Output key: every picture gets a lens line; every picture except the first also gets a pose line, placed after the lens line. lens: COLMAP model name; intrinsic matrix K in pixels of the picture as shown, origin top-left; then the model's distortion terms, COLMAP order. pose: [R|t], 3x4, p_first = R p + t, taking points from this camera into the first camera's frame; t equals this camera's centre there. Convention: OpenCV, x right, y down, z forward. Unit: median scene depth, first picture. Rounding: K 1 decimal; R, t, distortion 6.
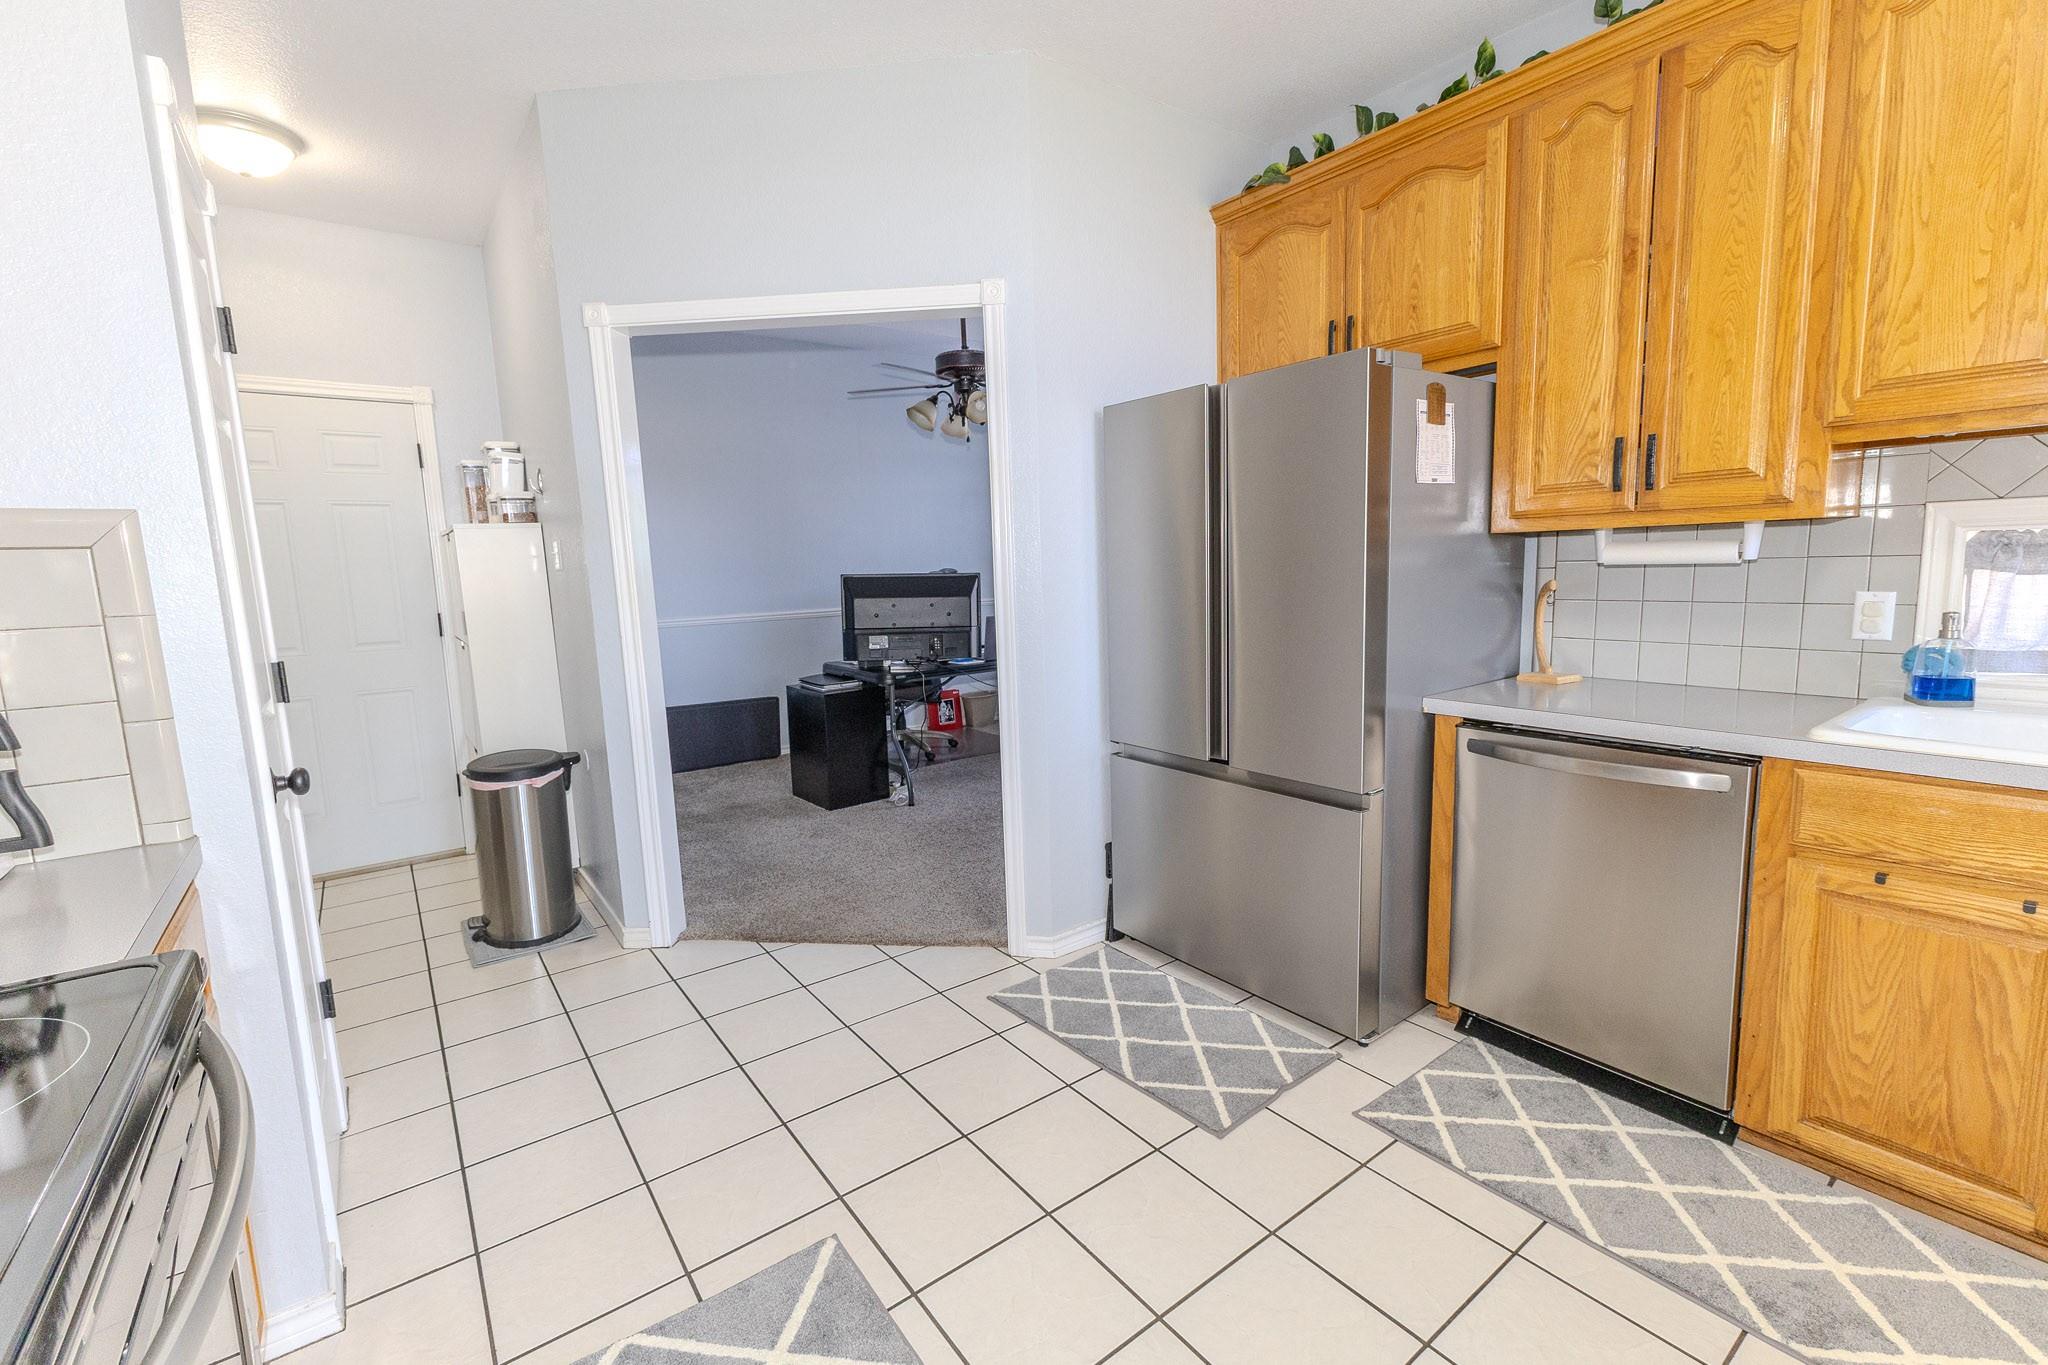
lens RADIAL K [[878.5, 0, 1019.2], [0, 878.5, 676.3], [0, 0, 1]] dist [0.000966, 0.000044]
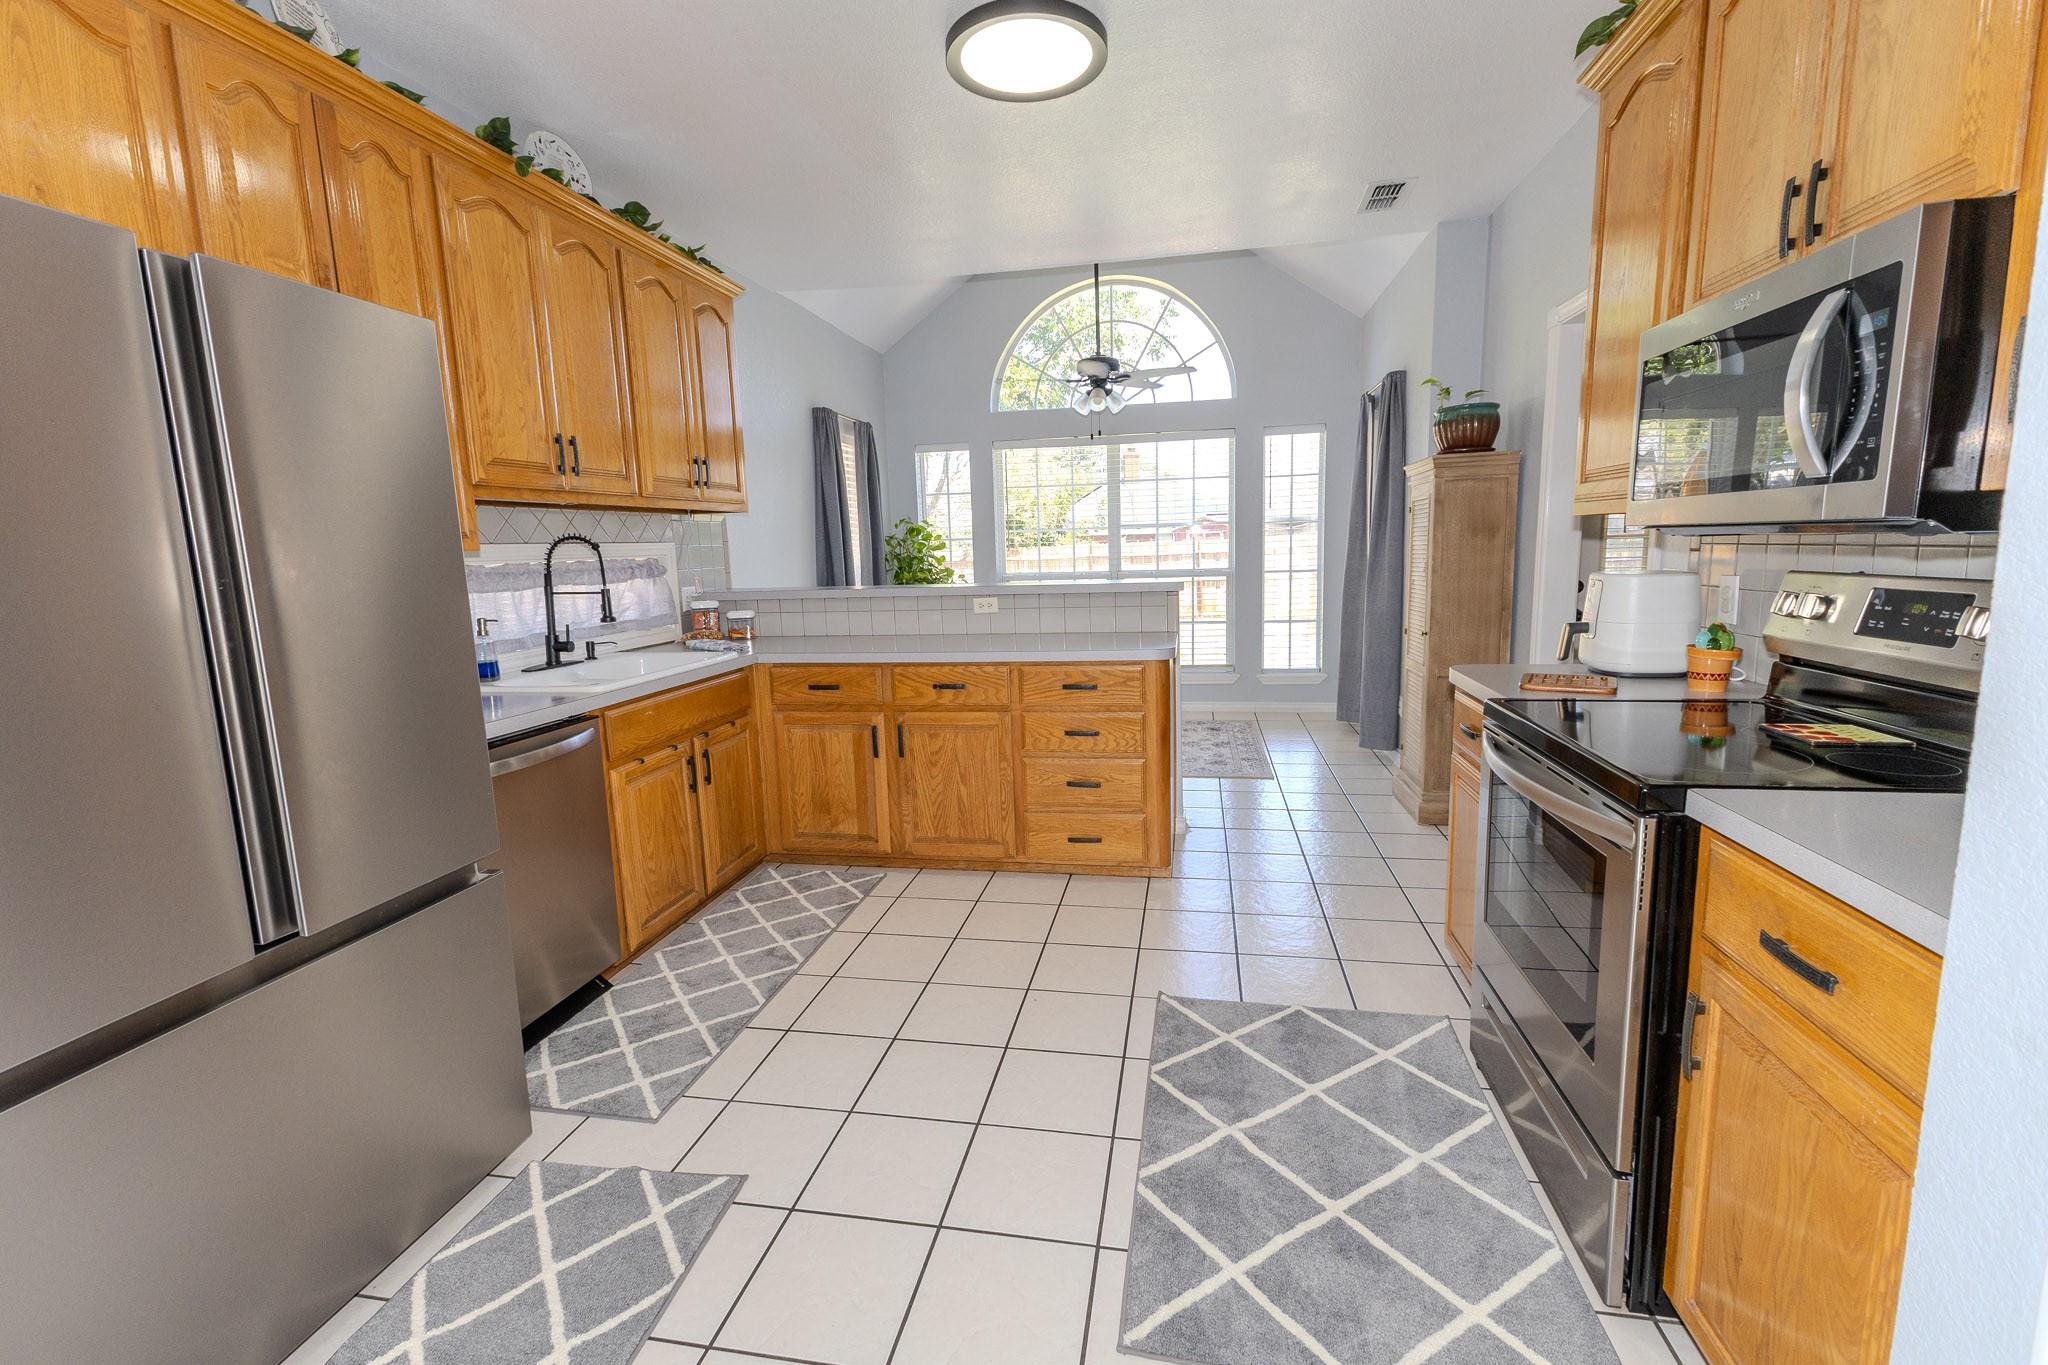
lens RADIAL K [[878.5, 0, 1019.2], [0, 878.5, 676.3], [0, 0, 1]] dist [0.000966, 0.000044]
pose [[-0.672434, -0.057110, 0.737950, -0.634592], [0.150597, 0.965606, 0.211955, -0.149658], [-0.724674, 0.253659, -0.640706, 1.261459]]
